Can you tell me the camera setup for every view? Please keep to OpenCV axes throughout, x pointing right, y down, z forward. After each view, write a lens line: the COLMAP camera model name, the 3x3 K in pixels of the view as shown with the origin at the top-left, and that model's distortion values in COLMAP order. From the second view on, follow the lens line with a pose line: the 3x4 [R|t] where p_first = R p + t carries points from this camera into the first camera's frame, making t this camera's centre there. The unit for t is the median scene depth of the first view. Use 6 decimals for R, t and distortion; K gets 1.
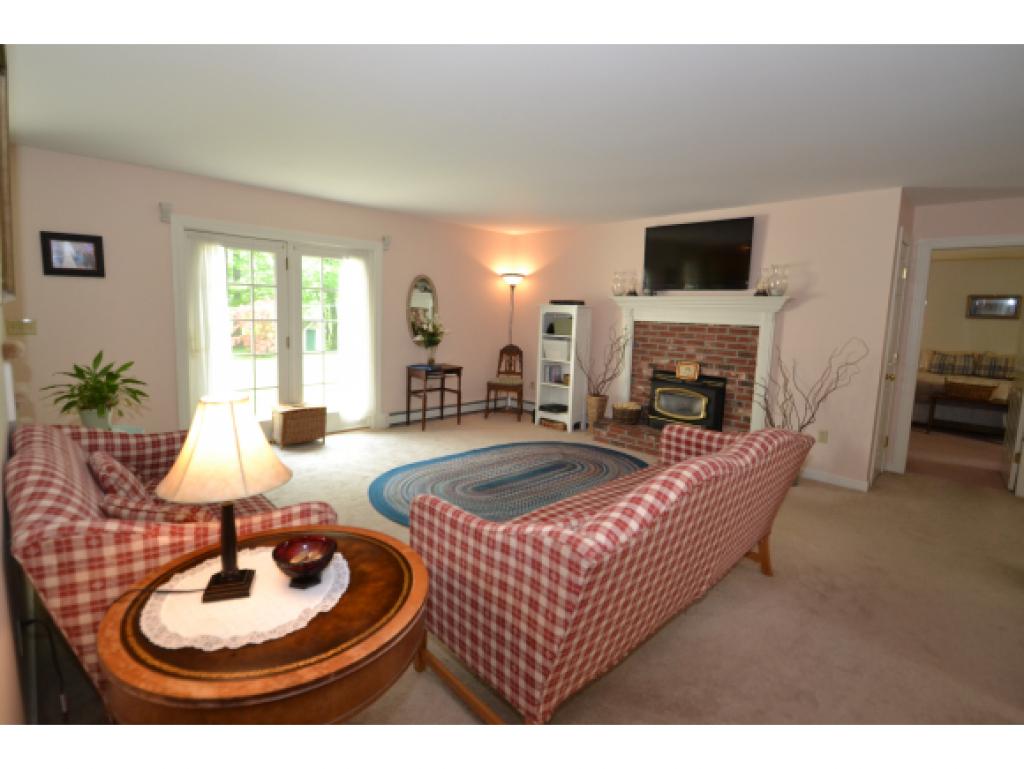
lens RADIAL K [[513.4, 0, 512.2], [0, 513.4, 371.8], [0, 0, 1]] dist [0.000249, -0.000146]
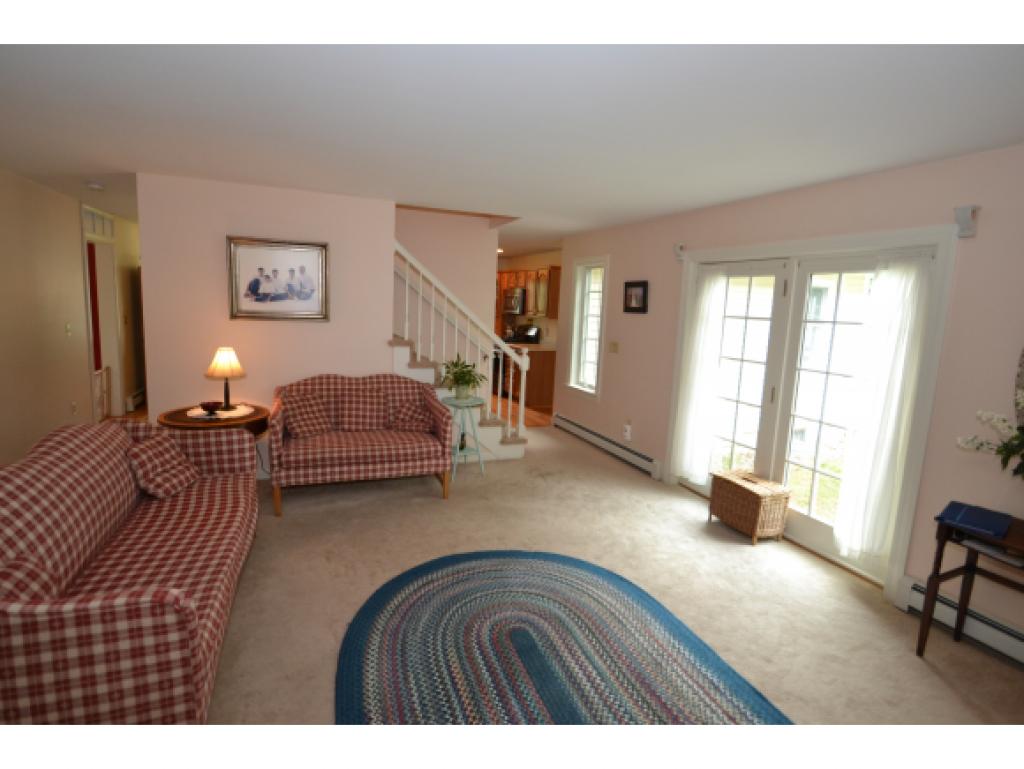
lens RADIAL K [[513.4, 0, 512.2], [0, 513.4, 371.8], [0, 0, 1]] dist [0.000249, -0.000146]
pose [[-0.387841, 0.073150, -0.918819, 0.370405], [-0.170240, 0.974011, 0.149404, -0.129820], [0.905868, 0.214365, -0.365309, 0.880019]]
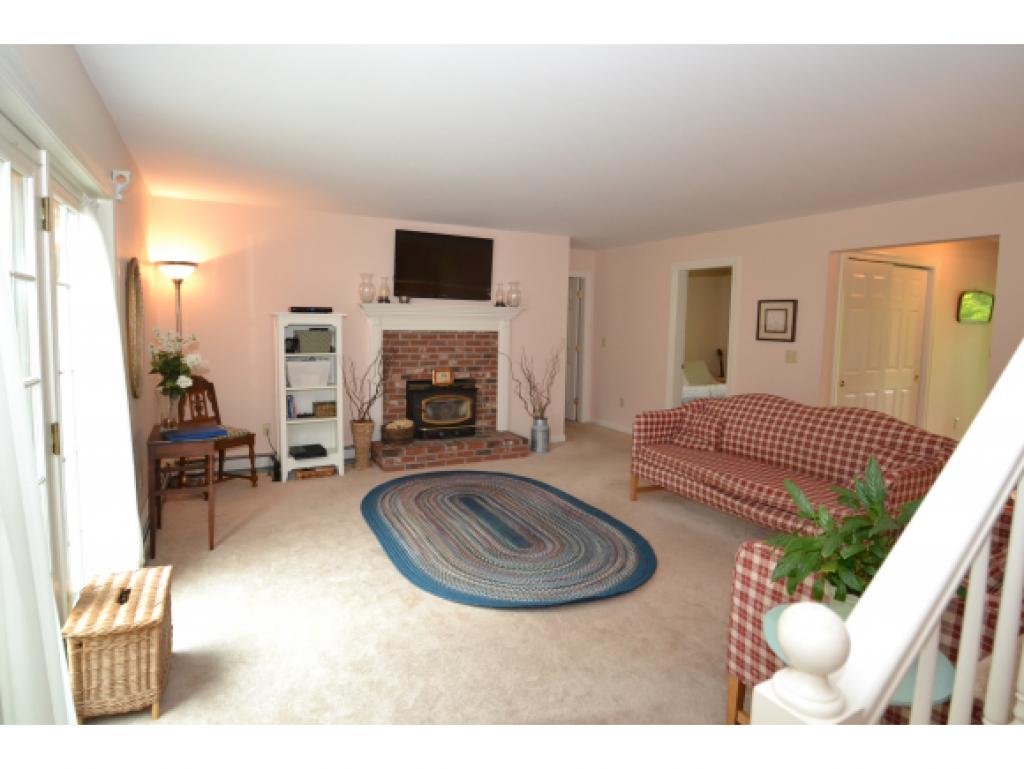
lens RADIAL K [[536.2, 0, 509.2], [0, 536.2, 366.2], [0, 0, 1]] dist [-0.001073, -0.000295]
pose [[0.287329, -0.106356, 0.951909, -0.658228], [0.105922, 0.991249, 0.078779, -0.096703], [-0.951957, 0.078192, 0.296080, 0.569846]]
